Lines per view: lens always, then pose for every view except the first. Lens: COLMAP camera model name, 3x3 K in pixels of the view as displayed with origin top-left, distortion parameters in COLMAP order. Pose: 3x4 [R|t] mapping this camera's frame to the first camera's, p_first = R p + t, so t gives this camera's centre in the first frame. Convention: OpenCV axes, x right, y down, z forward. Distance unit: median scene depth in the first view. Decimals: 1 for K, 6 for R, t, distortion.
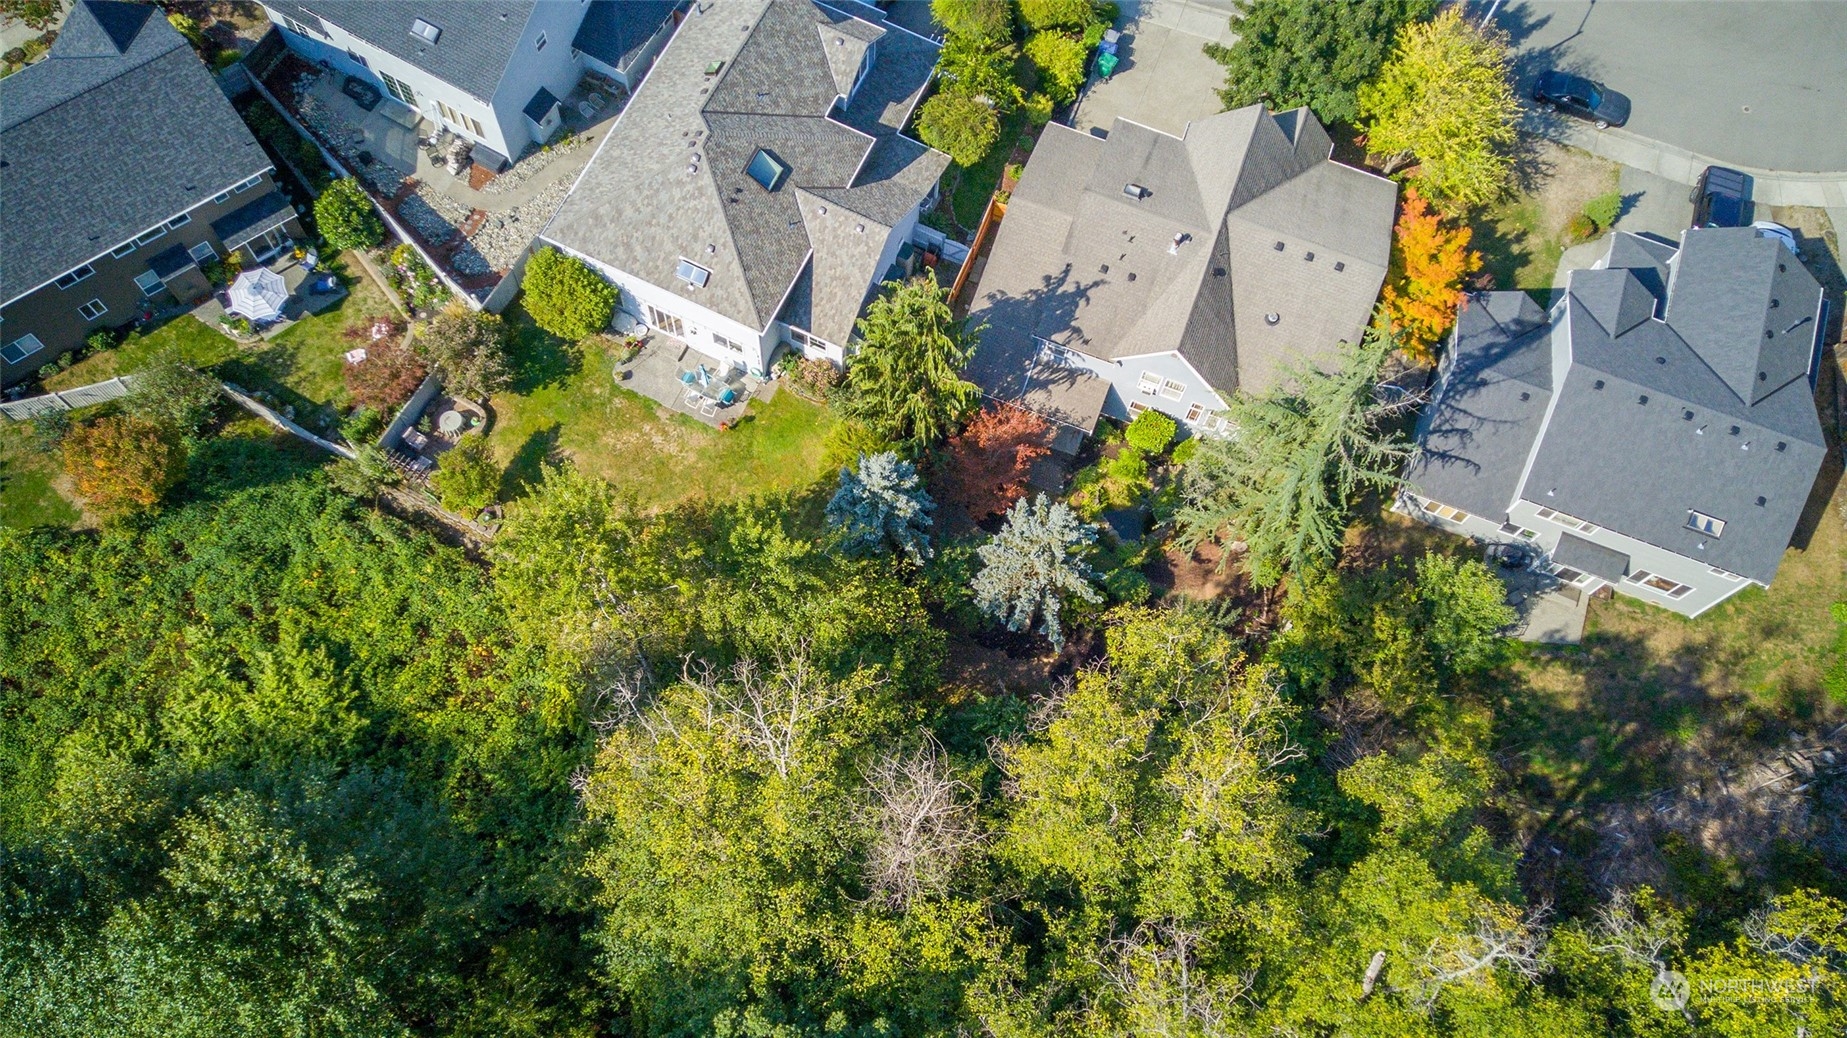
lens RADIAL K [[1533.2, 0, 993.1], [0, 1533.2, 549.1], [0, 0, 1]] dist [-0.007287, 0.033878]
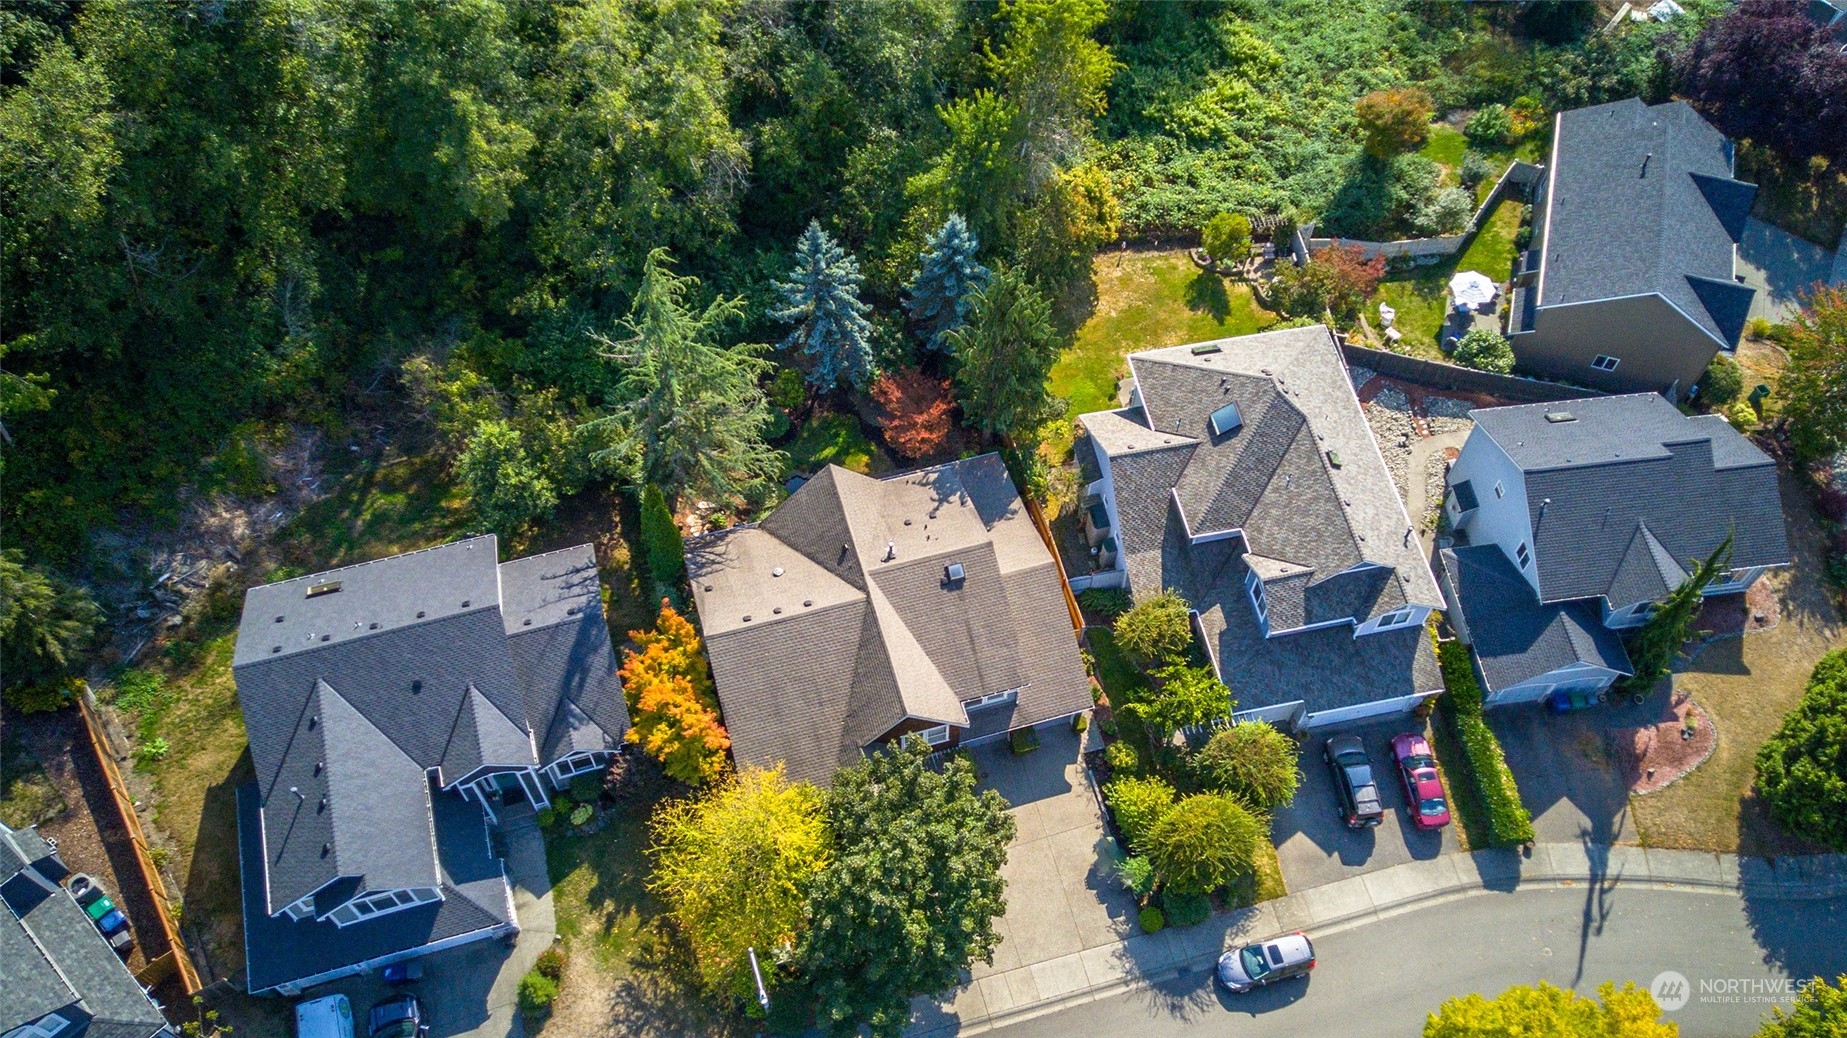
lens RADIAL K [[1533.2, 0, 971.3], [0, 1533.2, 527.0], [0, 0, 1]] dist [-0.007287, 0.033878]
pose [[-0.797733, 0.442728, -0.409406, 0.475896], [-0.591957, -0.445558, 0.671614, -0.888541], [0.114929, 0.778119, 0.617513, 0.328469]]
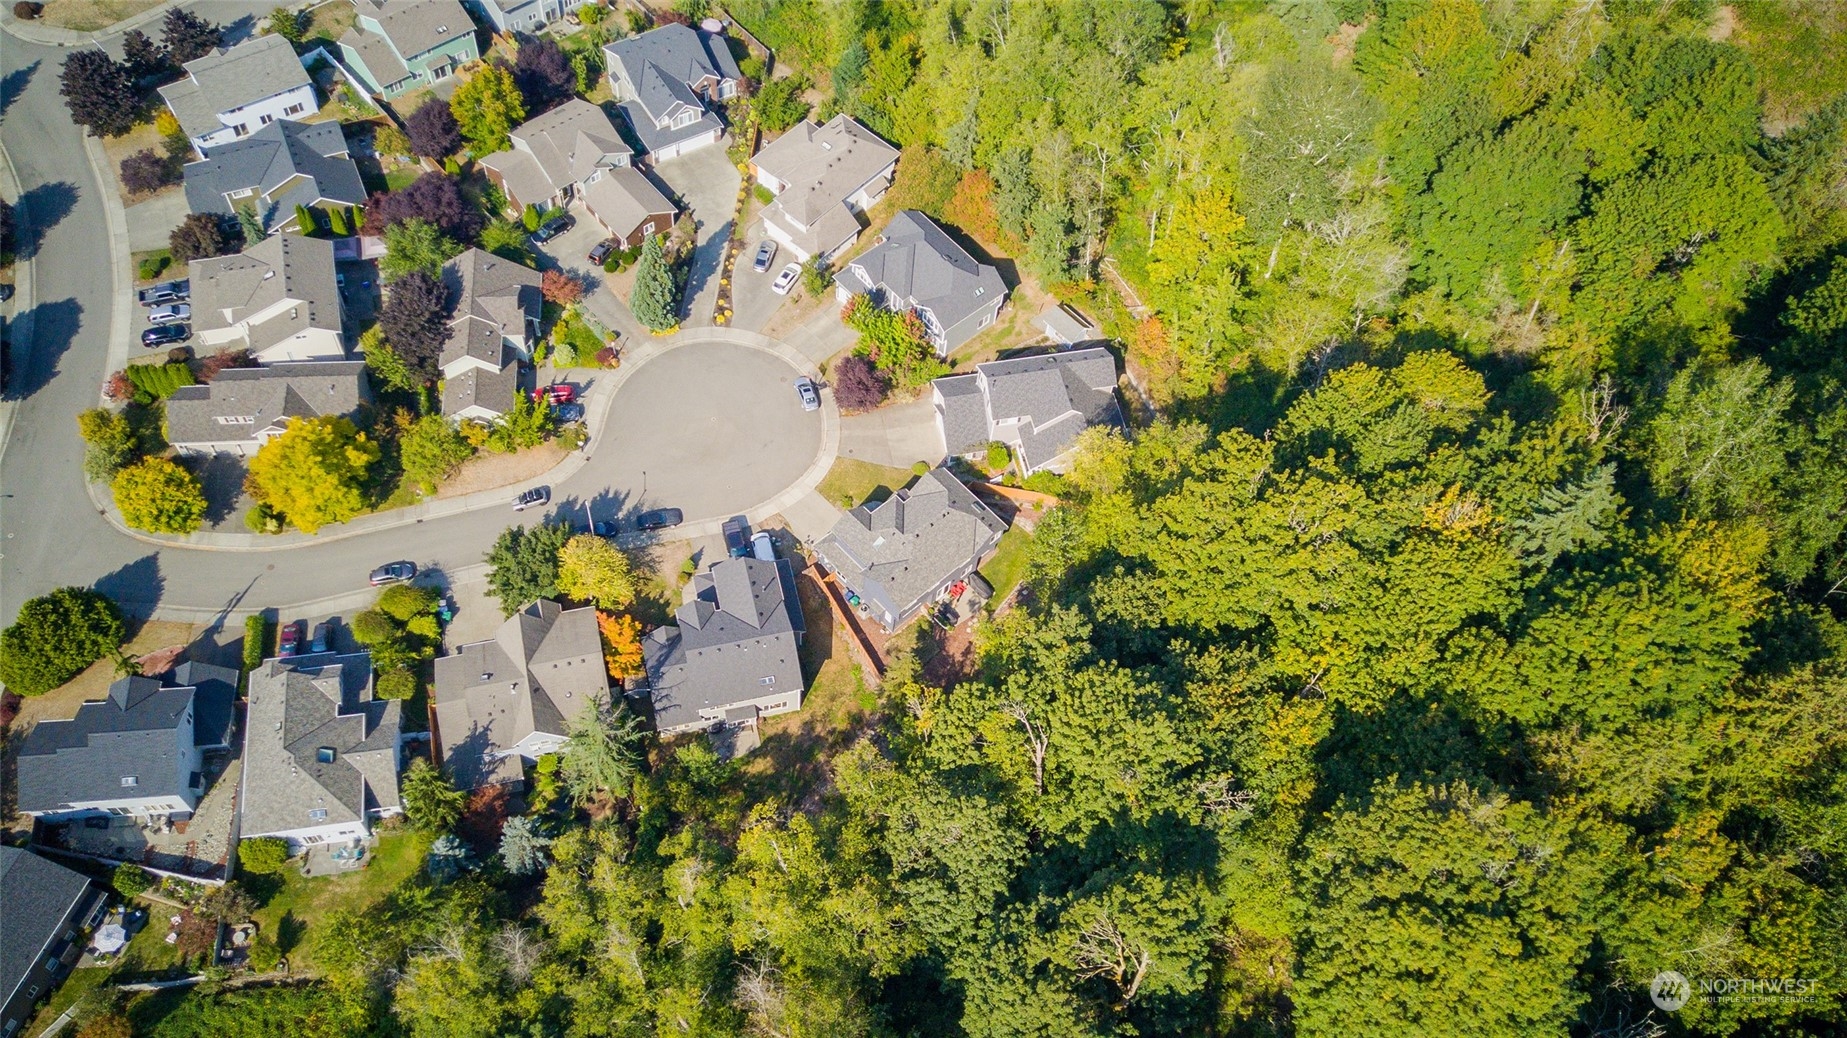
lens RADIAL K [[1533.2, 0, 977.8], [0, 1533.2, 558.8], [0, 0, 1]] dist [-0.007287, 0.033878]
pose [[0.824963, -0.486736, 0.287269, 0.123075], [0.517866, 0.854561, -0.039248, 0.078402], [-0.226386, 0.181145, 0.957045, -1.307478]]
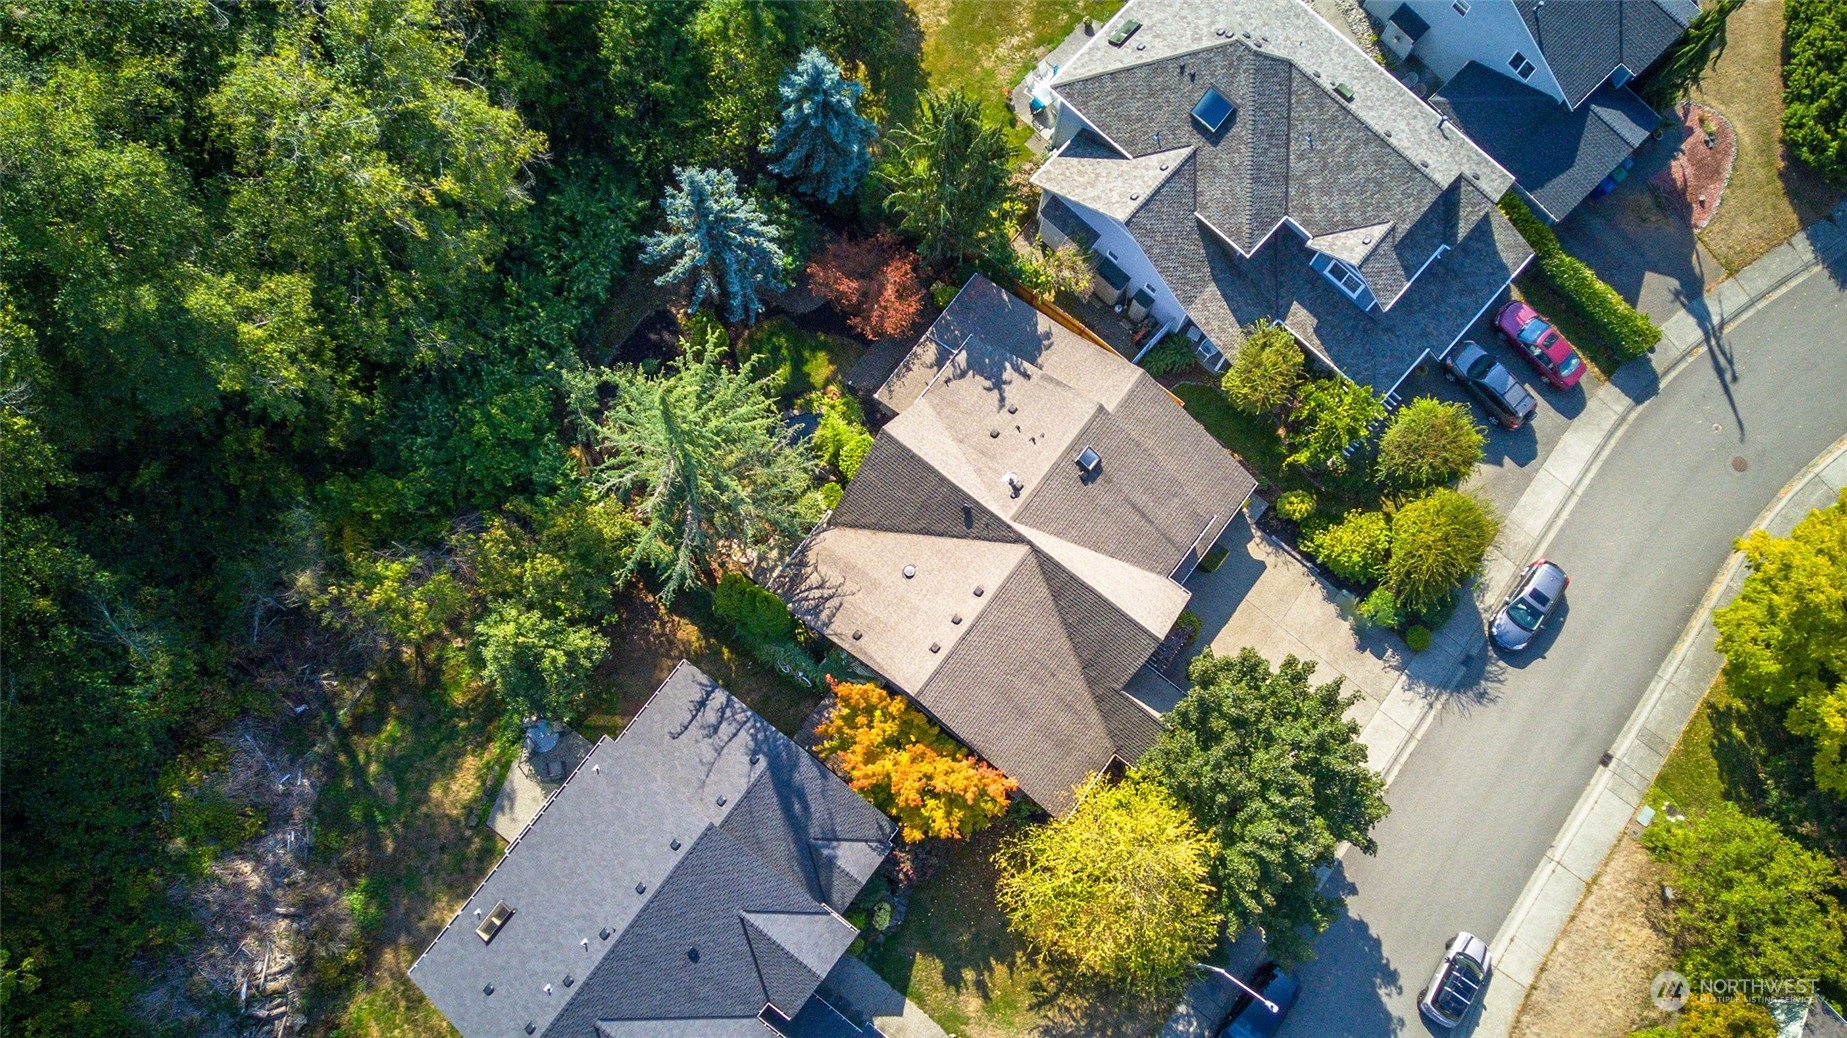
lens RADIAL K [[1533.2, 0, 953.6], [0, 1533.2, 532.7], [0, 0, 1]] dist [-0.007287, 0.033878]
pose [[-0.307713, 0.904198, -0.296207, 0.402883], [-0.913315, -0.193408, 0.358398, -0.471089], [0.266774, 0.380814, 0.885332, 0.202586]]
